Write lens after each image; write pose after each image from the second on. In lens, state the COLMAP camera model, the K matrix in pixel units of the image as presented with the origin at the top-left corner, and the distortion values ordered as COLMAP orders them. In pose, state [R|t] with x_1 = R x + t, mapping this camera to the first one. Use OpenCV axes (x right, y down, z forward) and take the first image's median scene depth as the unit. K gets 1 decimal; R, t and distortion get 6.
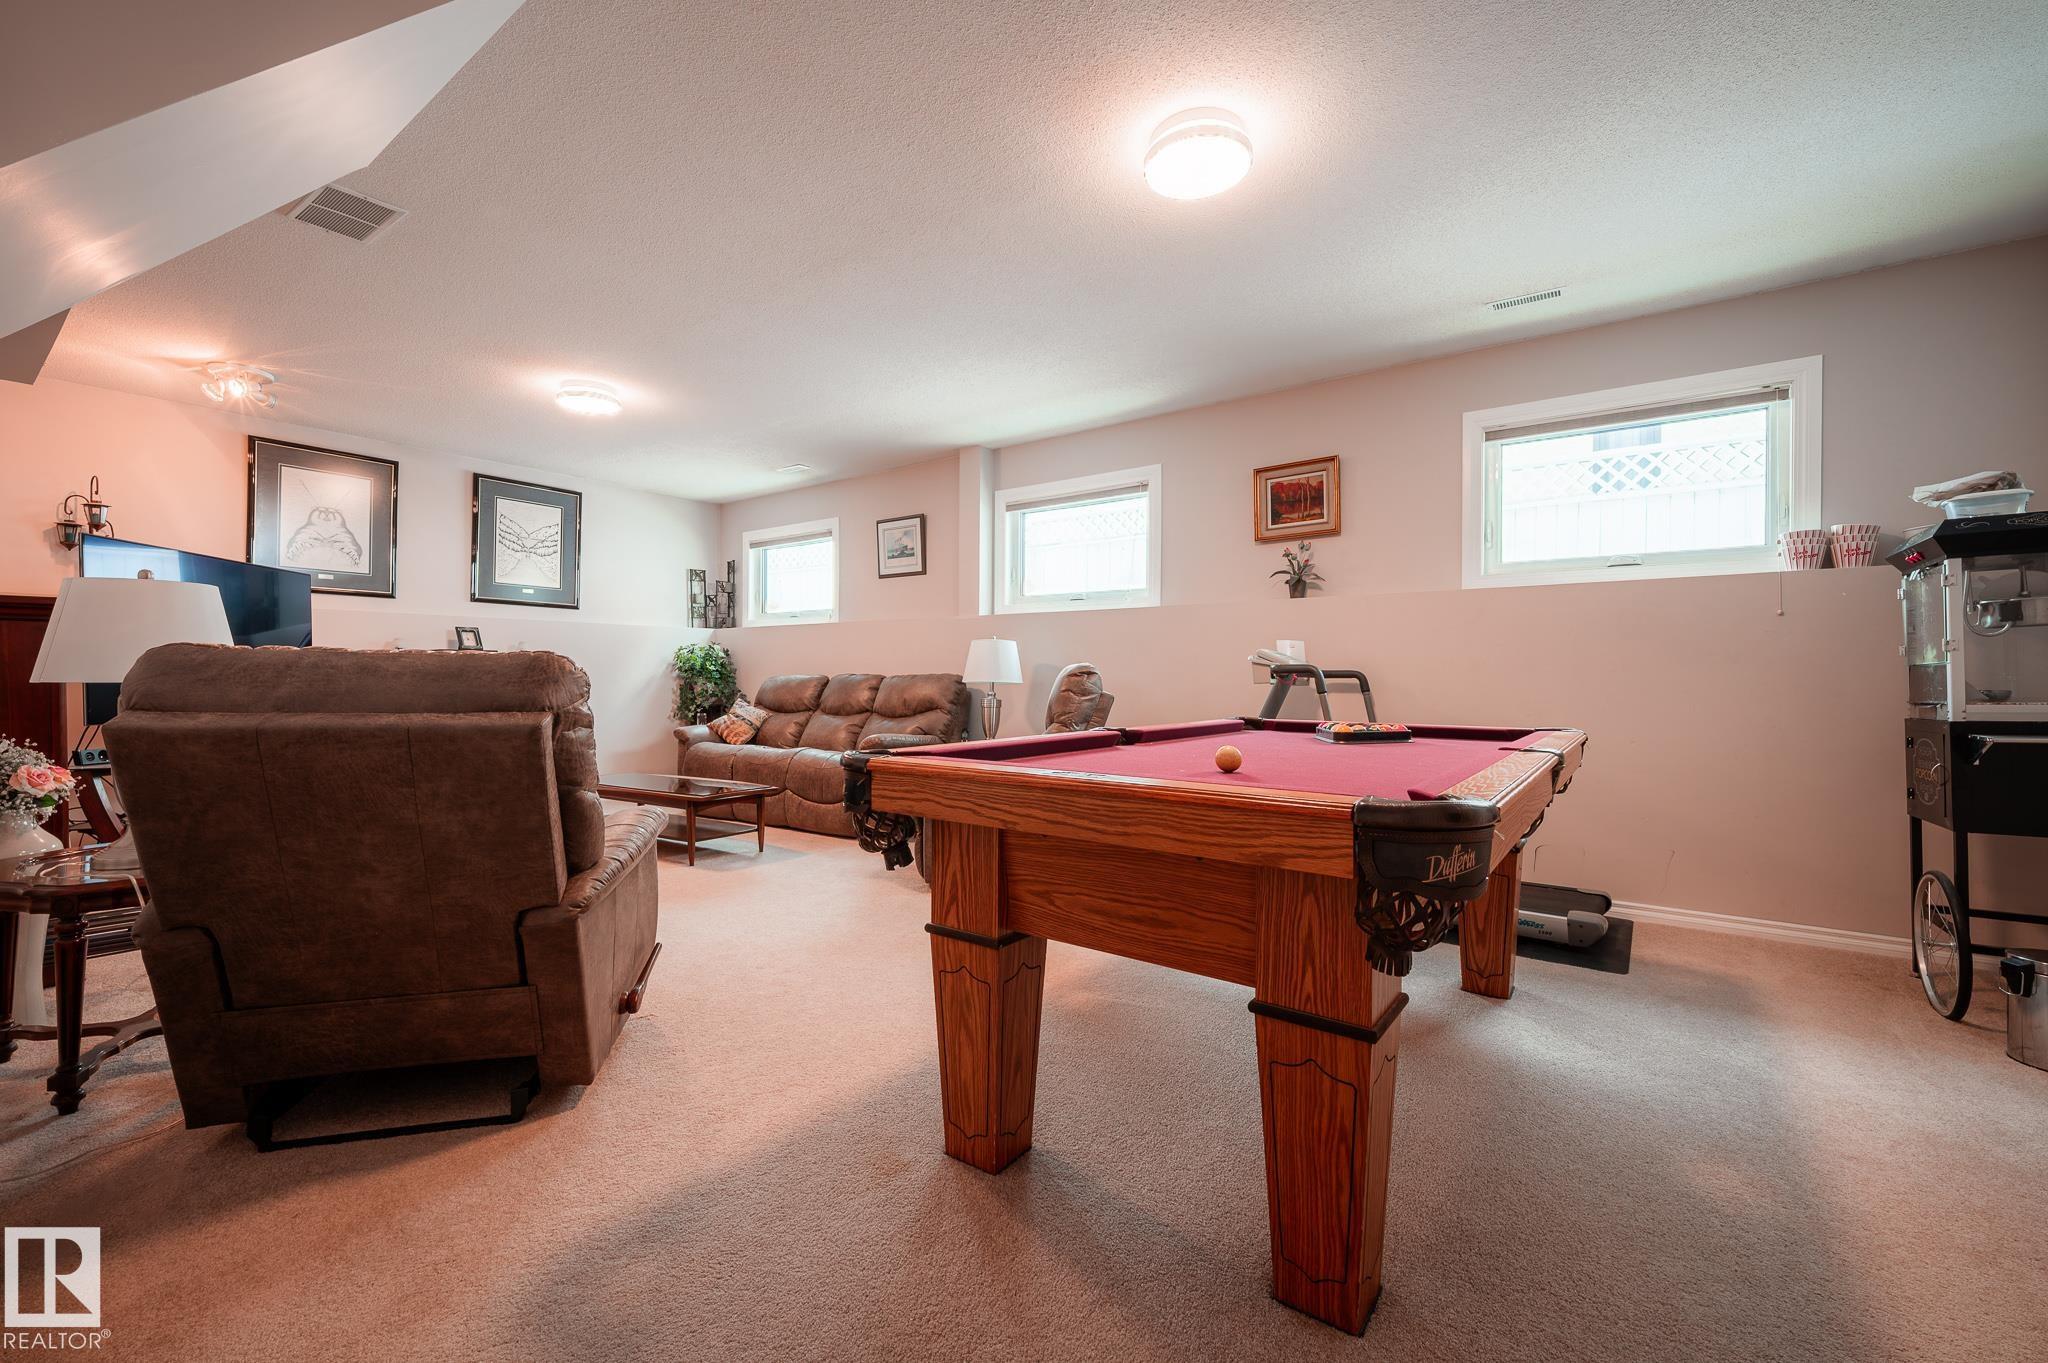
lens RADIAL K [[855.7, 0, 1021.9], [0, 855.7, 676.1], [0, 0, 1]] dist [0.000257, -0.000528]
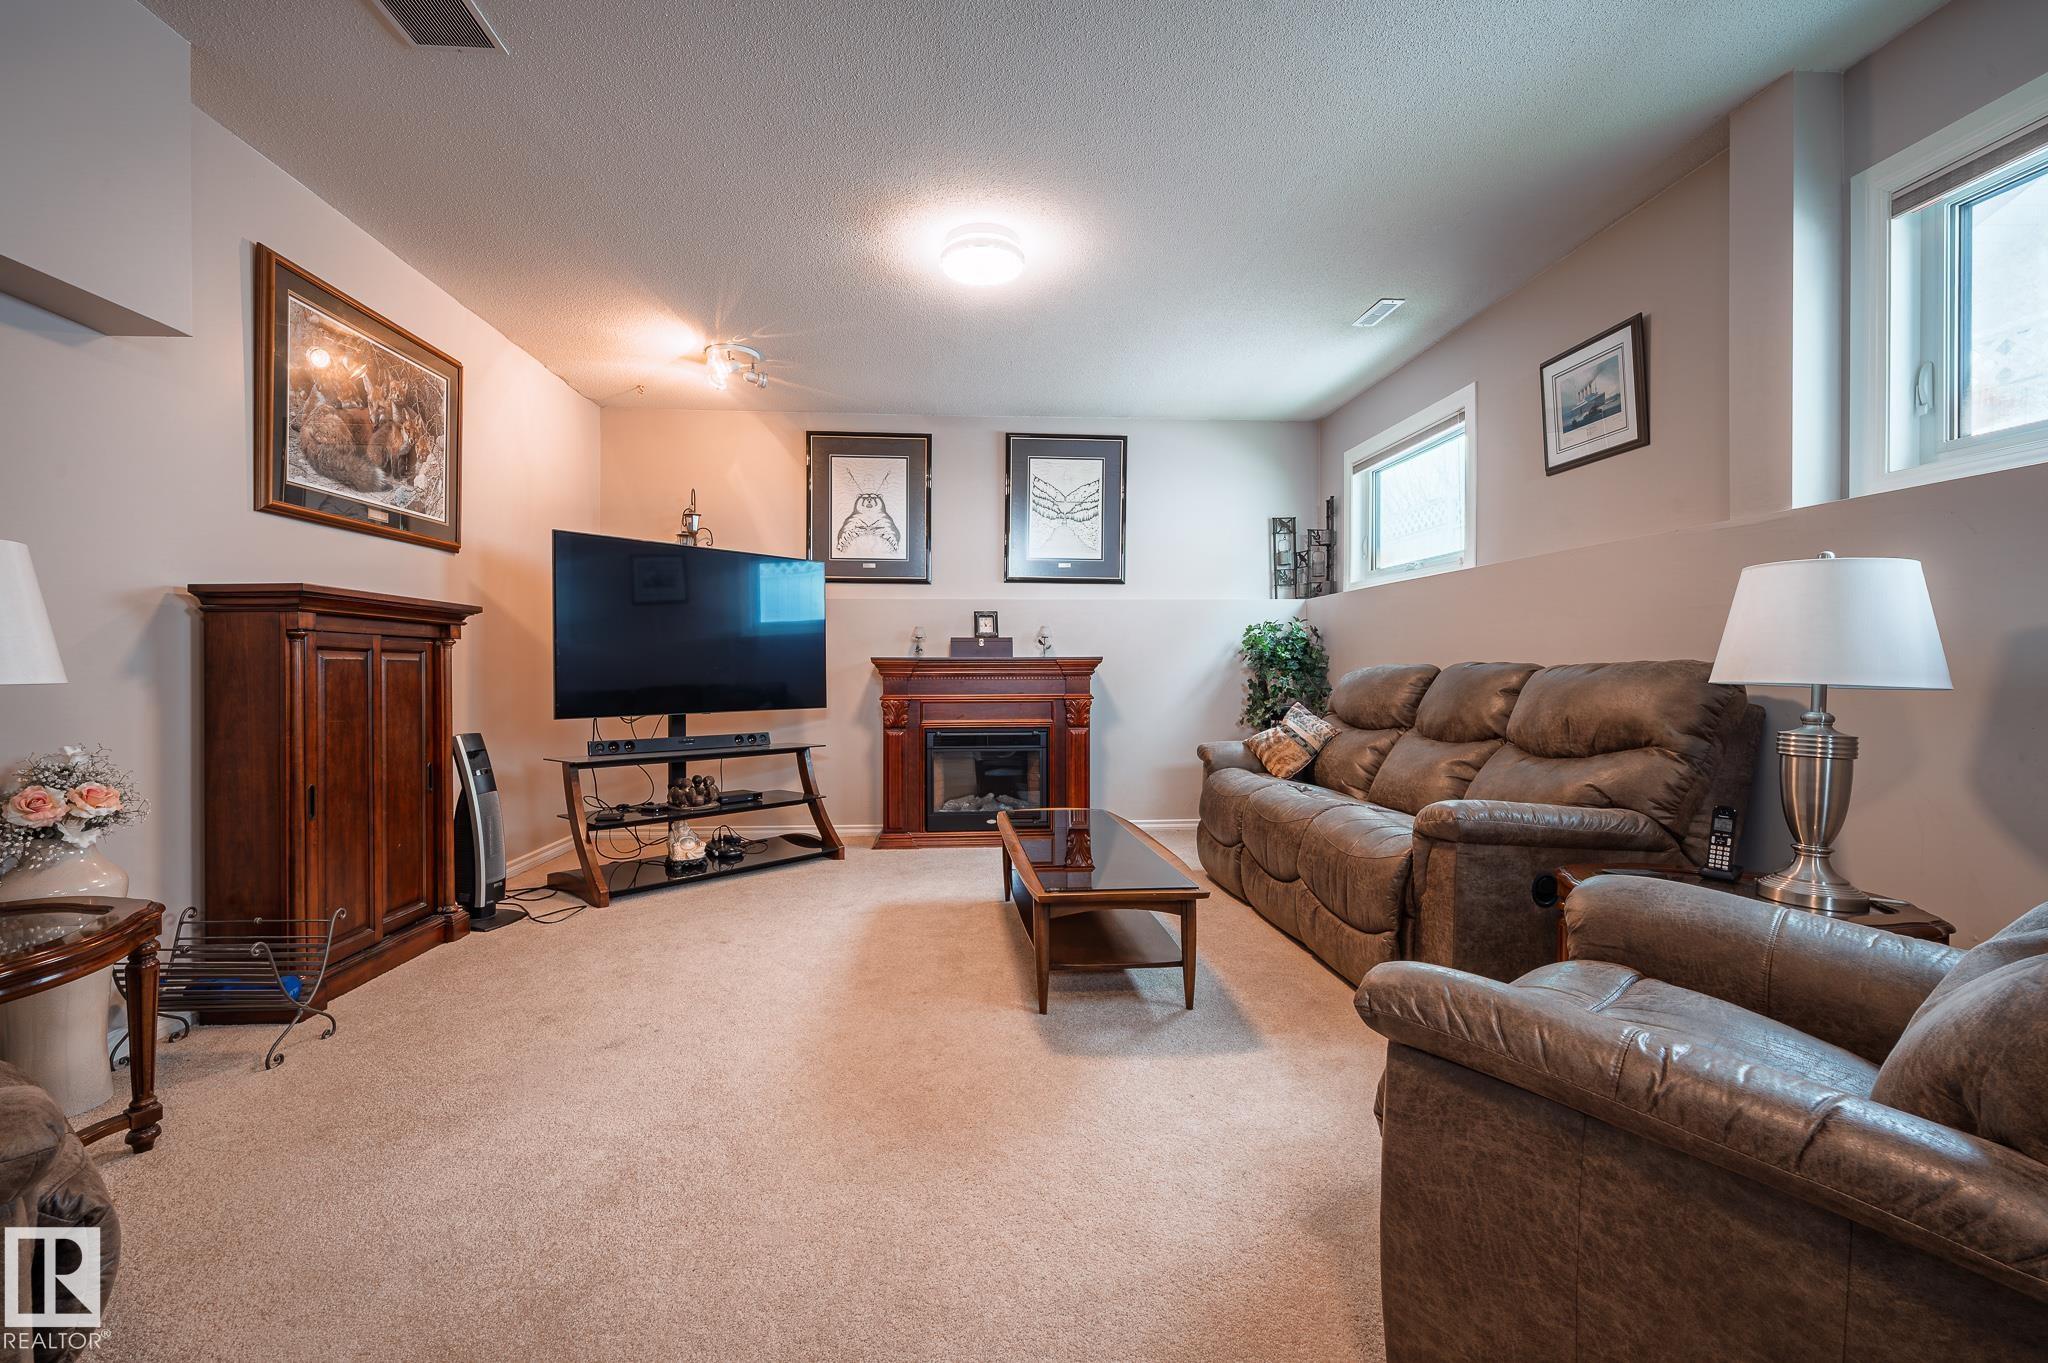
lens RADIAL K [[855.7, 0, 995.9], [0, 855.7, 667.4], [0, 0, 1]] dist [0.000257, -0.000528]
pose [[0.647905, -0.003172, -0.761715, 0.010191], [0.005195, 0.999986, 0.000255, -0.001154], [0.761704, -0.004122, 0.647913, 0.431120]]
